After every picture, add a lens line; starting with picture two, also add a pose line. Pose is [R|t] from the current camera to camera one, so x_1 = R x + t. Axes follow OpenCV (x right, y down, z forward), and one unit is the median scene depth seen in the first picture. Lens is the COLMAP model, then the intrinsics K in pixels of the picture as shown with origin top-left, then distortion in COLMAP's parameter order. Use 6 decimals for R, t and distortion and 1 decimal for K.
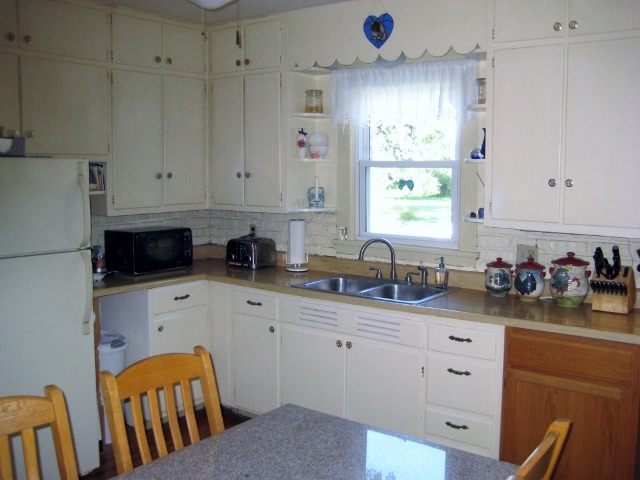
lens RADIAL K [[665.8, 0, 320.0], [0, 665.8, 240.0], [0, 0, 1]] dist [-0.119782, 0.002581]
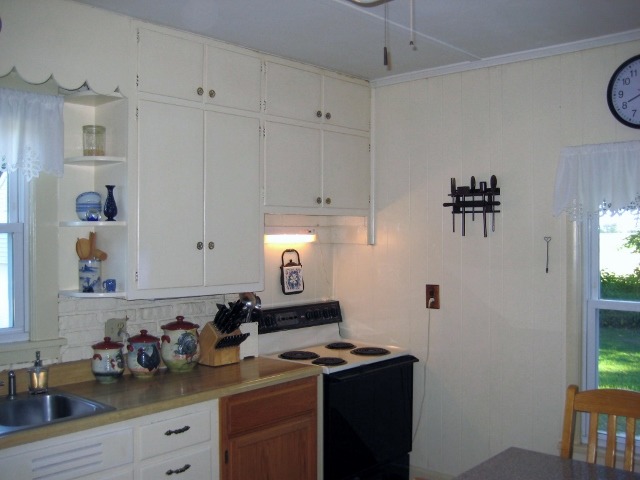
lens RADIAL K [[665.8, 0, 320.0], [0, 665.8, 240.0], [0, 0, 1]] dist [-0.119782, 0.002581]
pose [[0.074543, -0.011352, 0.997153, -0.603658], [0.115379, 0.993318, 0.002683, -0.074748], [-0.990521, 0.114850, 0.075355, 0.711266]]
